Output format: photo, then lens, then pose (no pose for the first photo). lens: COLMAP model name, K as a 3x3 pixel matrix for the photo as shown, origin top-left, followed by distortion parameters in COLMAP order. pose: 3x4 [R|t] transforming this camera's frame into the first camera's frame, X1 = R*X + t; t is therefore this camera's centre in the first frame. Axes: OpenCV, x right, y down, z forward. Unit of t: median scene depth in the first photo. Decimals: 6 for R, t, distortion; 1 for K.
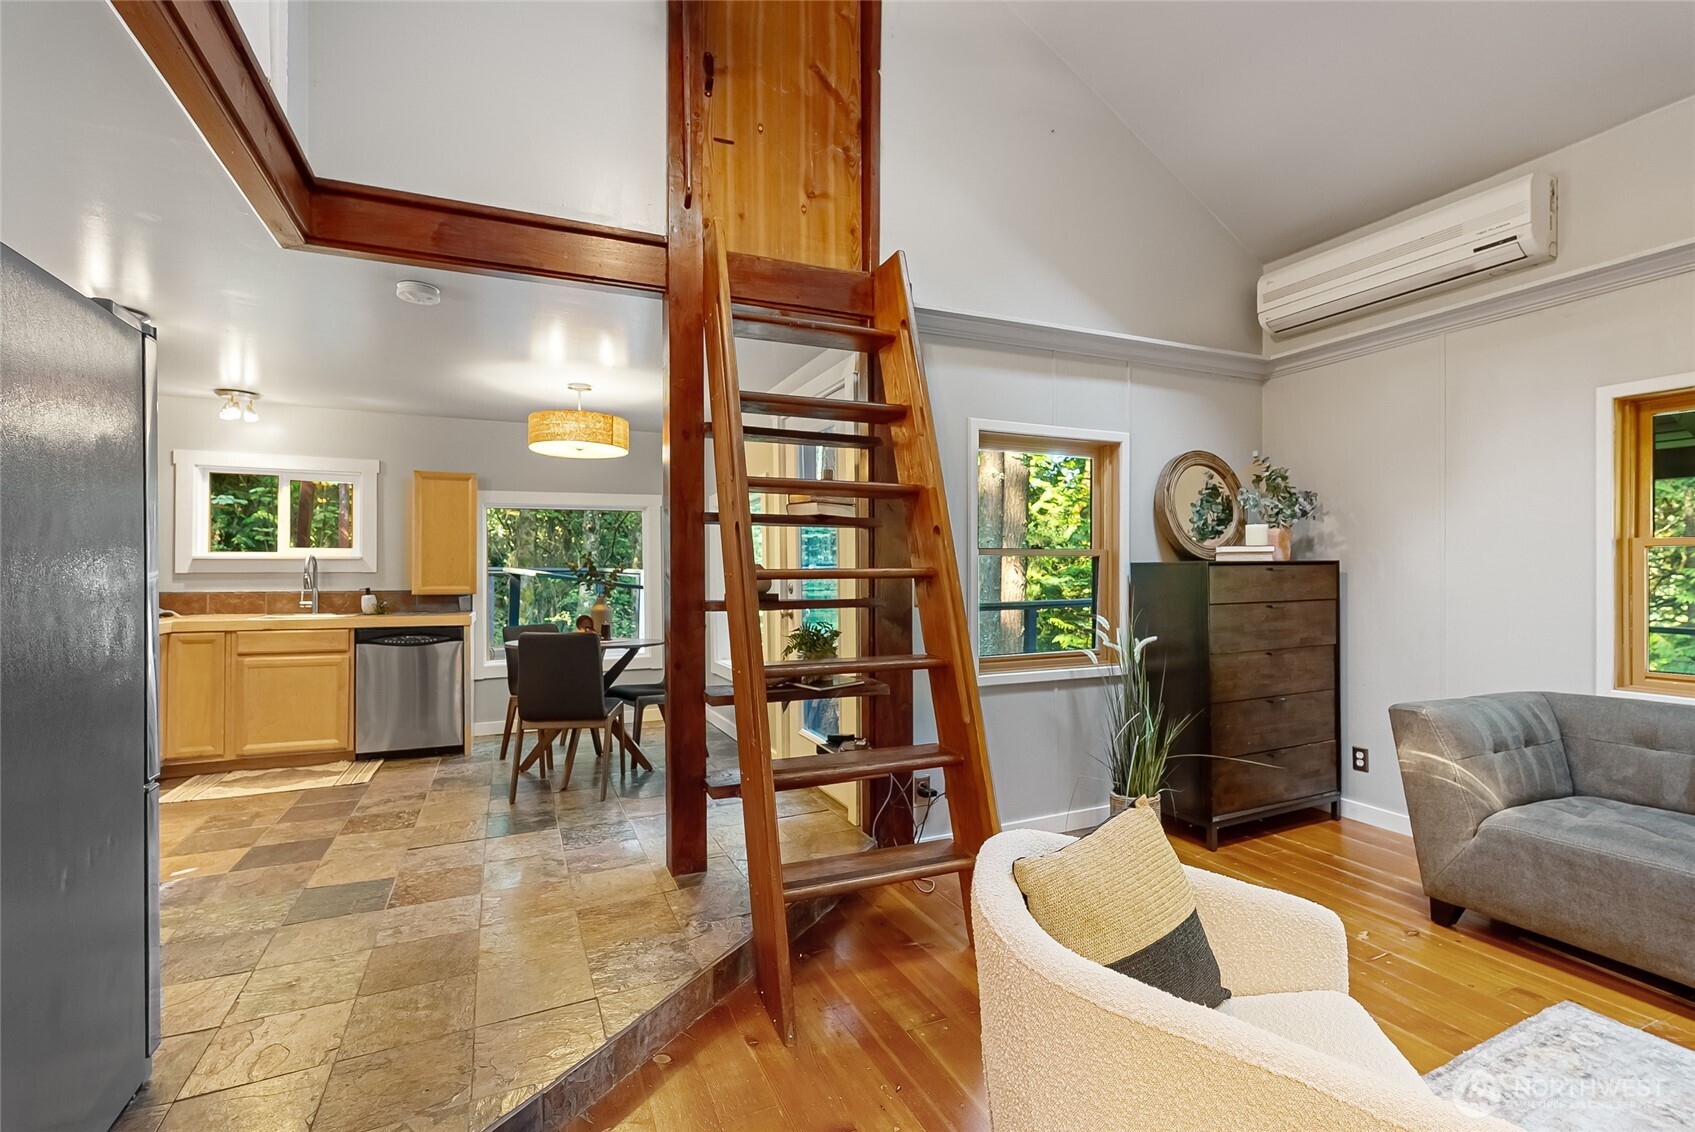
lens RADIAL K [[757.8, 0, 850.2], [0, 757.8, 566.3], [0, 0, 1]] dist [-0.003451, 0.001038]
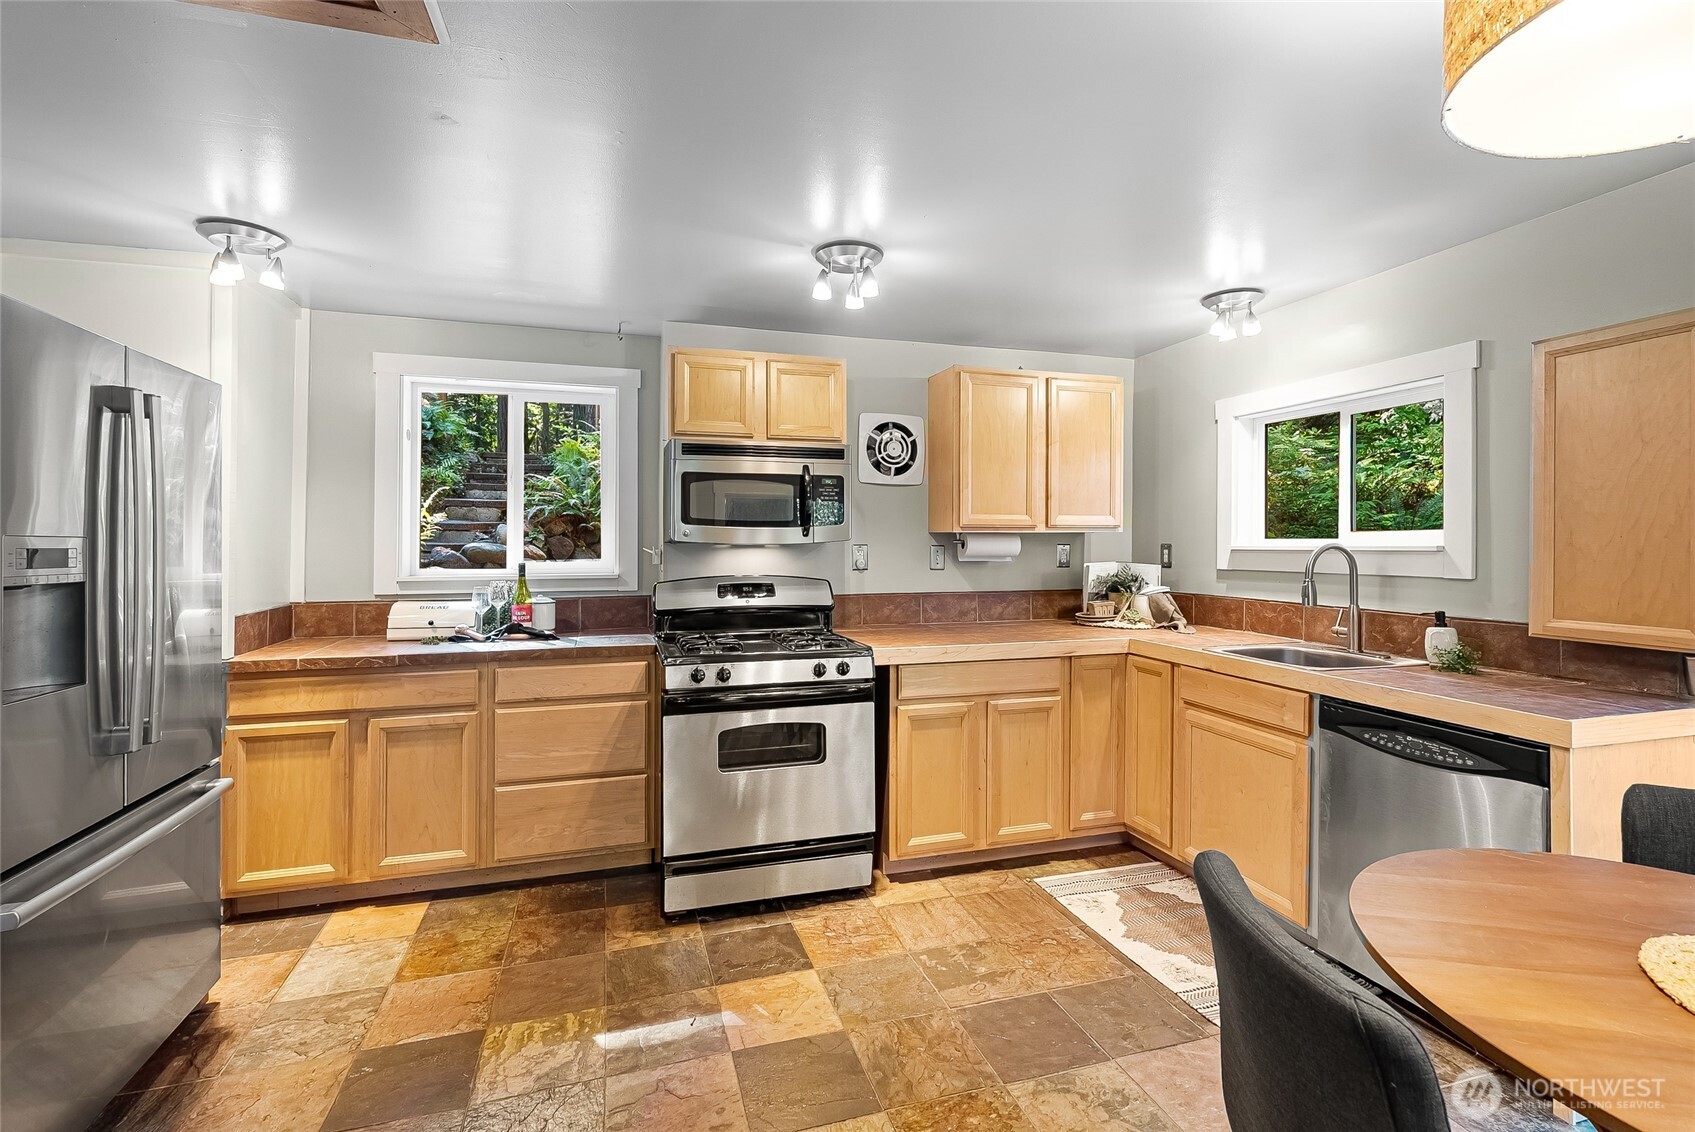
lens RADIAL K [[757.8, 0, 839.8], [0, 757.8, 539.2], [0, 0, 1]] dist [-0.003451, 0.001038]
pose [[-0.131806, -0.002813, -0.991271, -0.123173], [0.006888, 0.999969, -0.003753, -0.020684], [0.991252, -0.007323, -0.131783, 0.765204]]
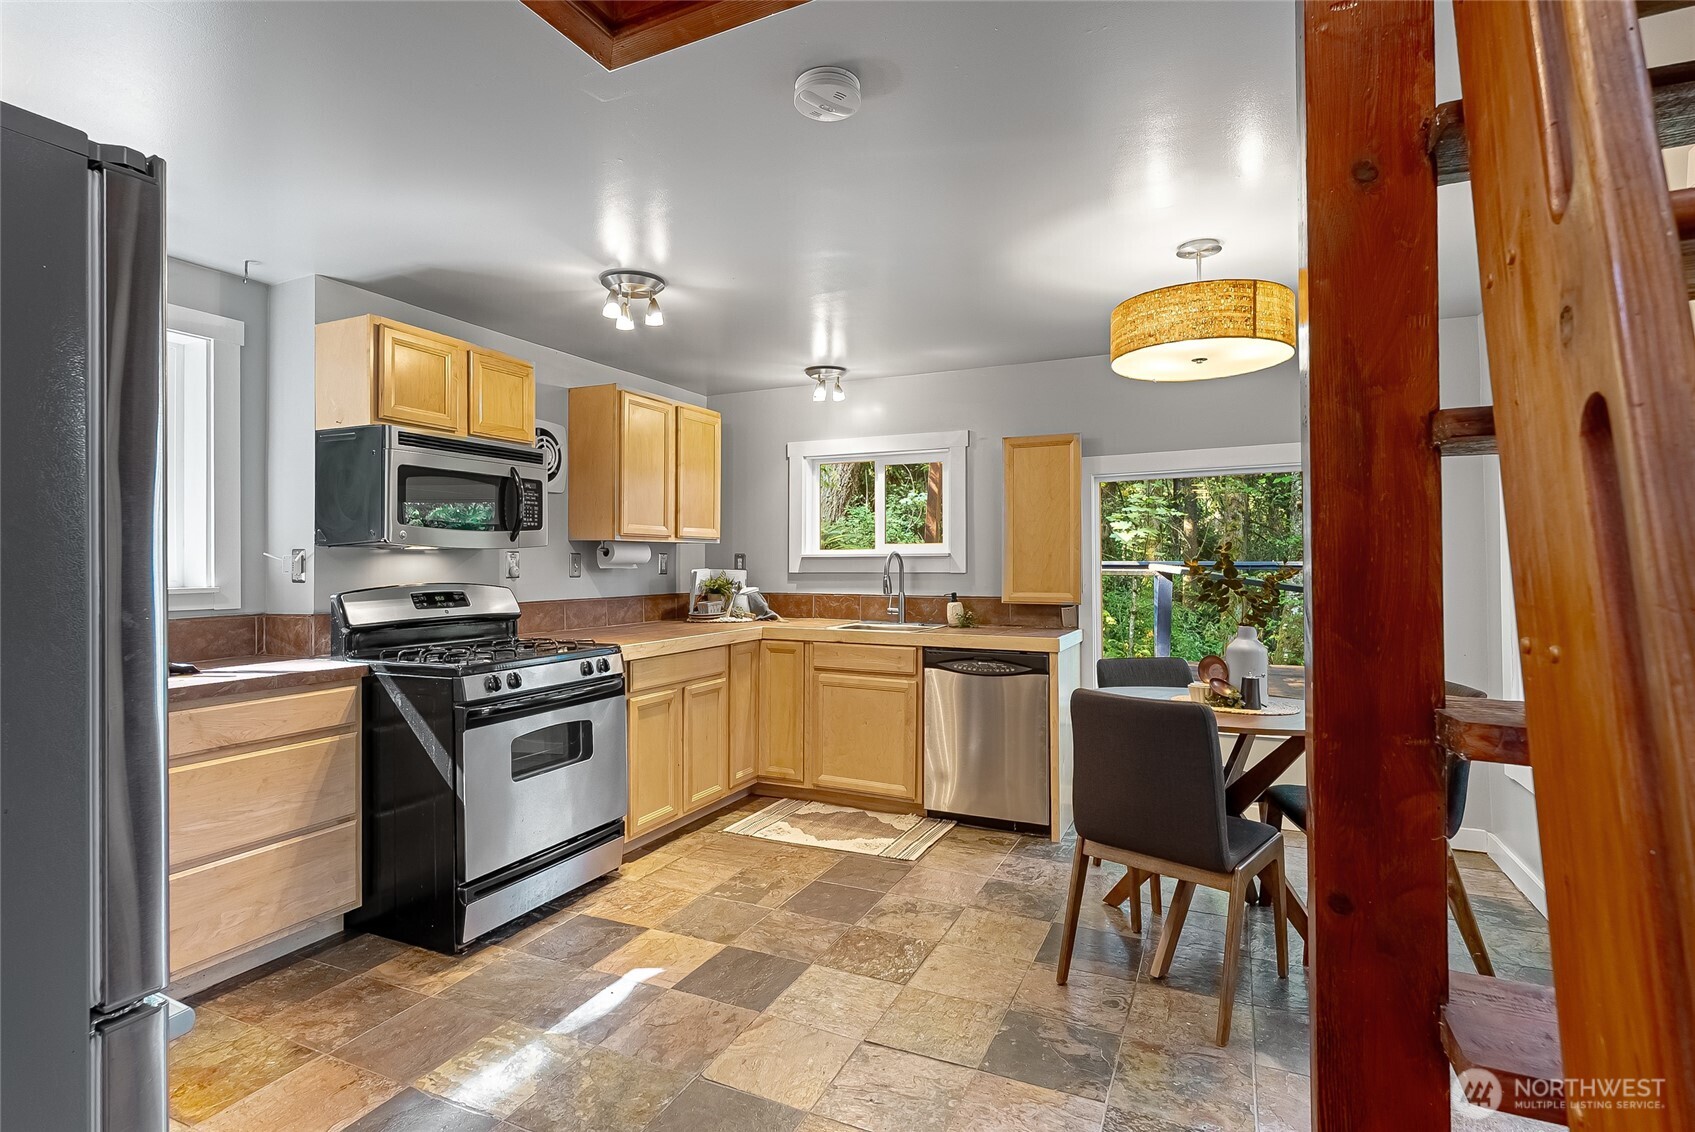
lens RADIAL K [[830.2, 0, 839.2], [0, 830.2, 554.8], [0, 0, 1]] dist [-0.005368, -0.000081]
pose [[0.647797, -0.006321, -0.761786, -0.062600], [0.005526, 0.999978, -0.003598, -0.009831], [0.761793, -0.001879, 0.647818, 0.389831]]
